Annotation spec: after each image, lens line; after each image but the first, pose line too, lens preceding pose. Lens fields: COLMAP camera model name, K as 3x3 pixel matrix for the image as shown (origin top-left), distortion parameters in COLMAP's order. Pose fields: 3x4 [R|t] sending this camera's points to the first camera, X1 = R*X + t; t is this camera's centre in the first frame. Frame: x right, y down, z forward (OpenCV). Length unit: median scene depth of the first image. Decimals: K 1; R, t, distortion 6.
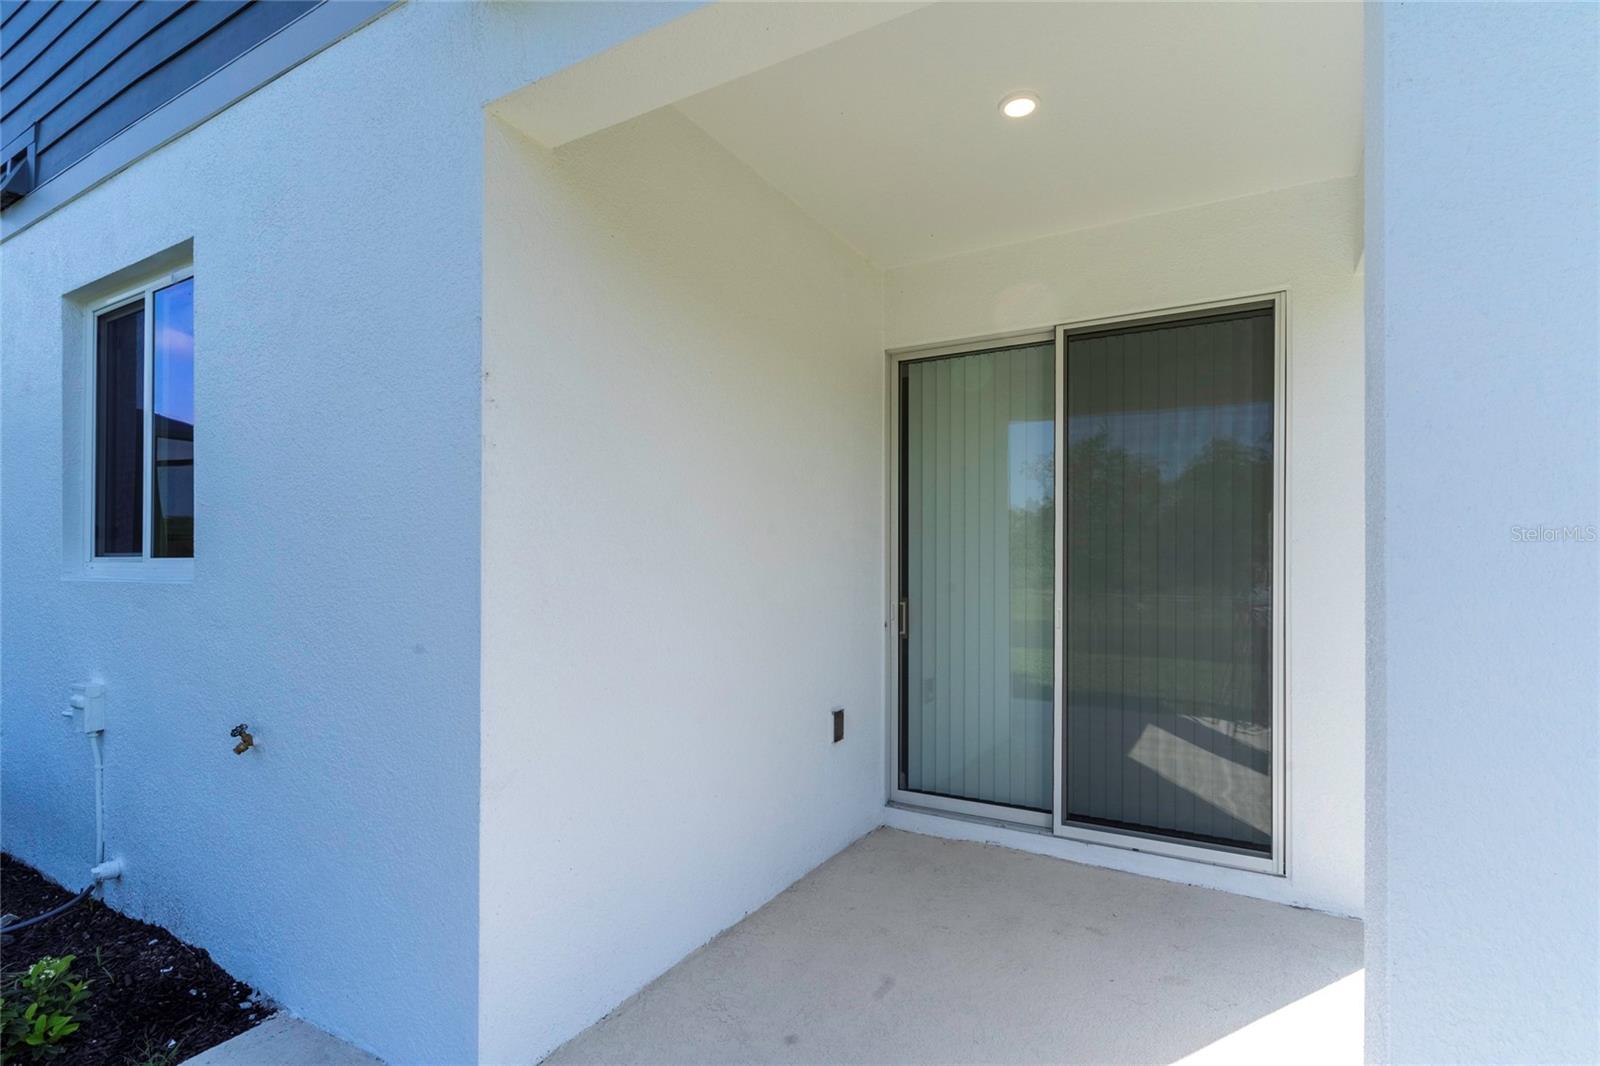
lens RADIAL K [[767.2, 0, 806.3], [0, 767.2, 539.7], [0, 0, 1]] dist [0.000020, 0.000602]
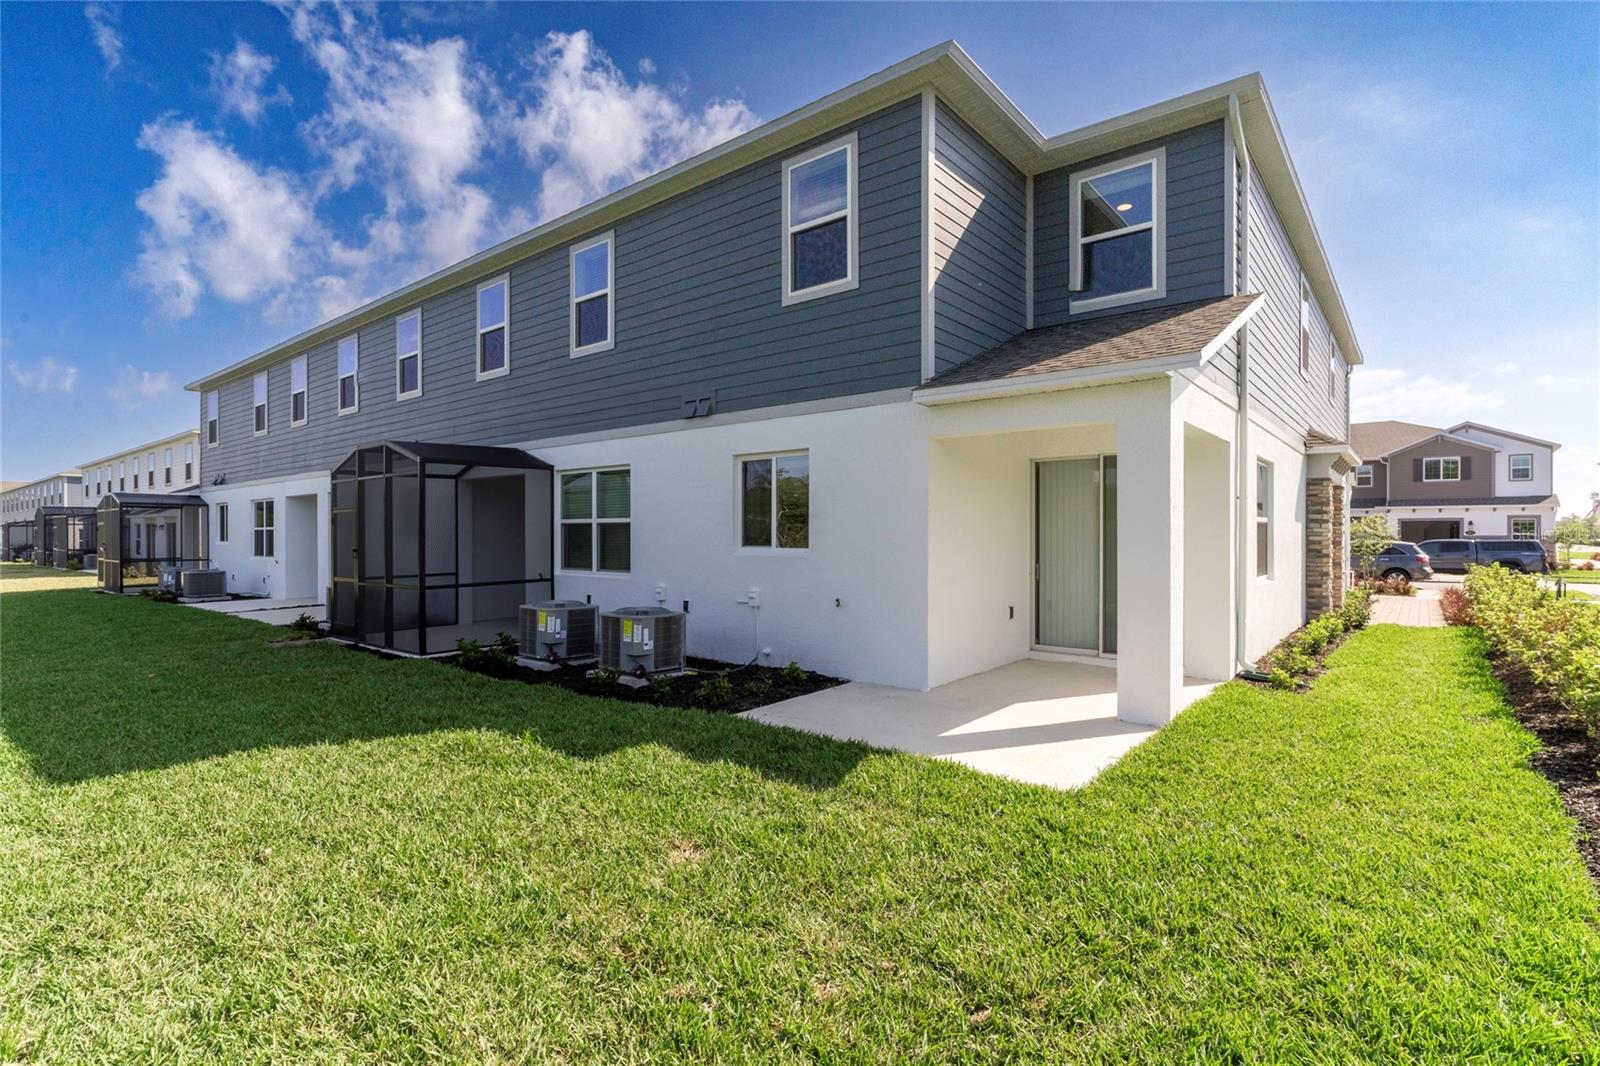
lens RADIAL K [[767.2, 0, 806.3], [0, 767.2, 539.7], [0, 0, 1]] dist [0.000020, 0.000602]
pose [[0.988024, -0.001129, -0.154295, -0.233440], [0.005558, 0.999585, 0.028280, -0.076622], [0.154199, -0.028799, 0.987620, -1.592907]]
